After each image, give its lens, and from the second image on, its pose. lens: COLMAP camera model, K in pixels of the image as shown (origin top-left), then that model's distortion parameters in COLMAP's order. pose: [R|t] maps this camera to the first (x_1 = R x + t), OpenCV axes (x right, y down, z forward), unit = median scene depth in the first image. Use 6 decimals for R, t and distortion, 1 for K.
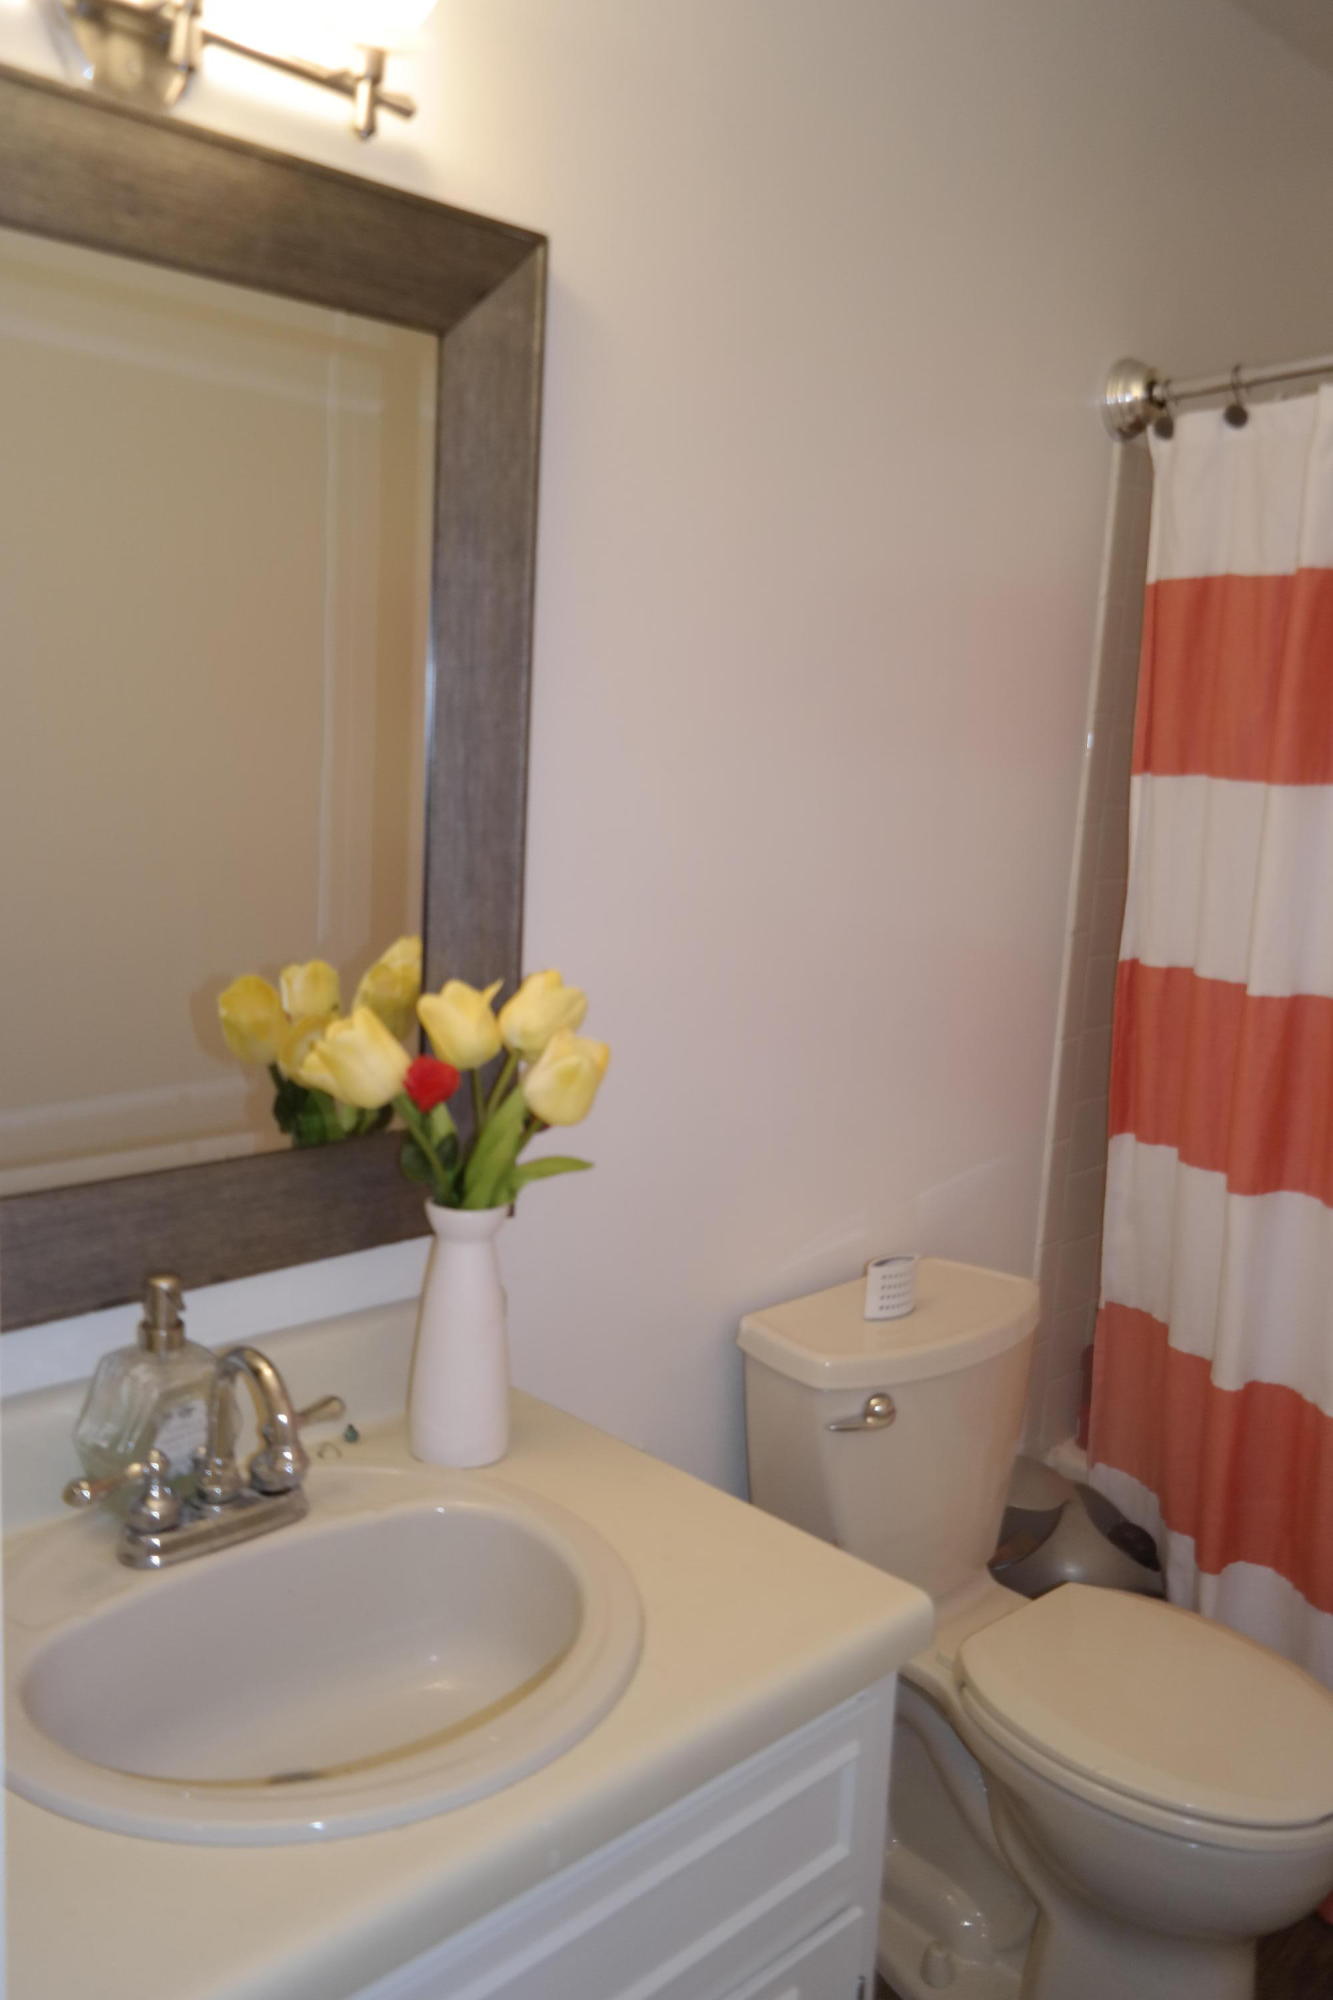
lens RADIAL K [[1589.3, 0, 666.5], [0, 1589.3, 1000.0], [0, 0, 1]] dist [0.001214, -0.005813]
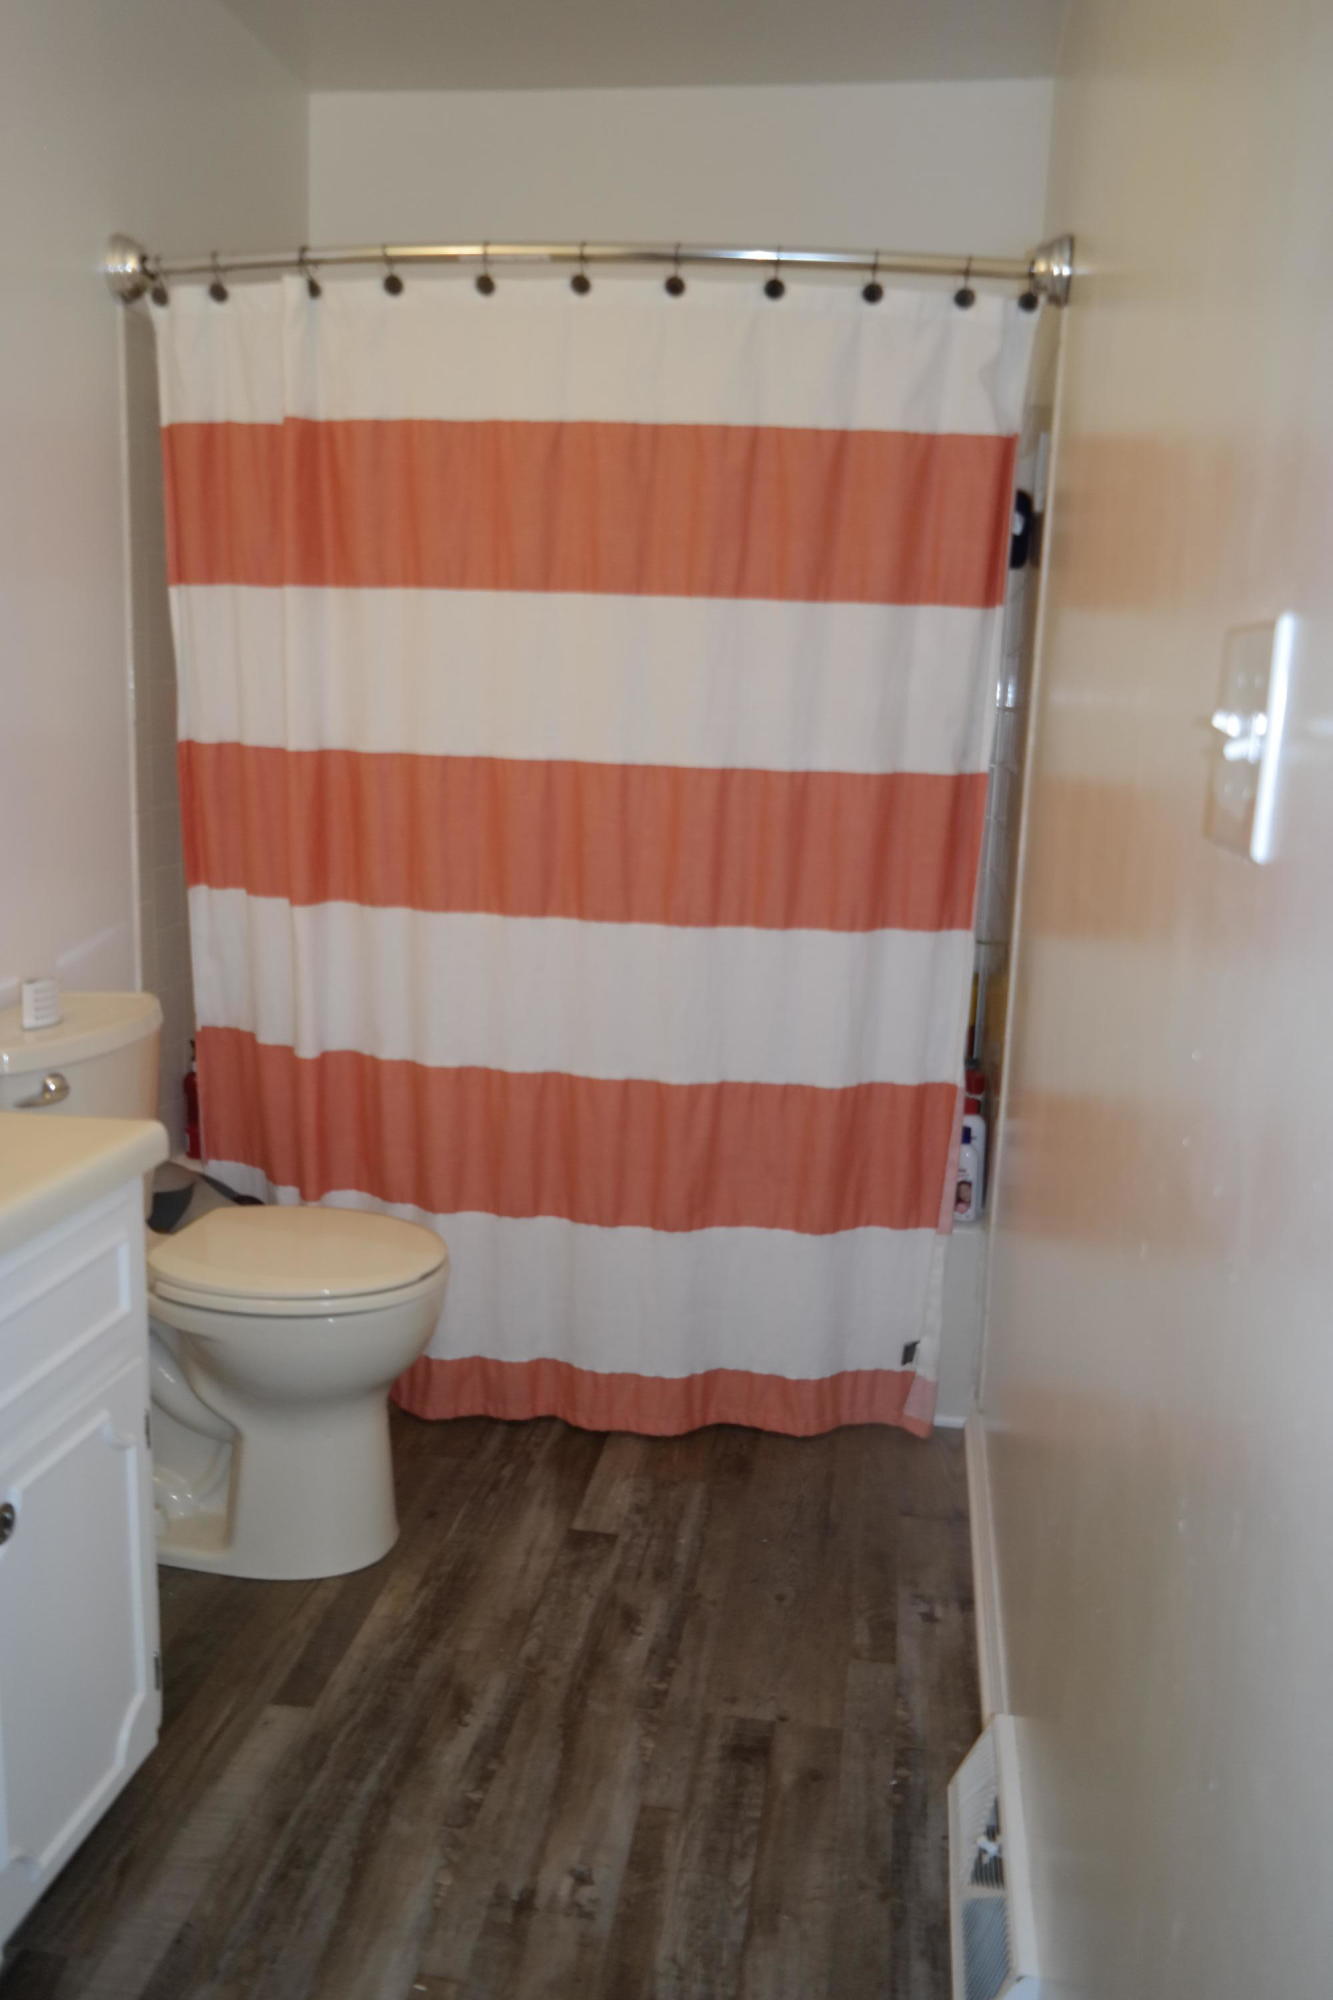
lens RADIAL K [[1589.3, 0, 666.5], [0, 1589.3, 1000.0], [0, 0, 1]] dist [0.001214, -0.005813]
pose [[0.807312, -0.138738, 0.573584, -0.147496], [0.104111, 0.990210, 0.092976, 0.102169], [-0.580868, -0.015344, 0.813853, -0.228420]]
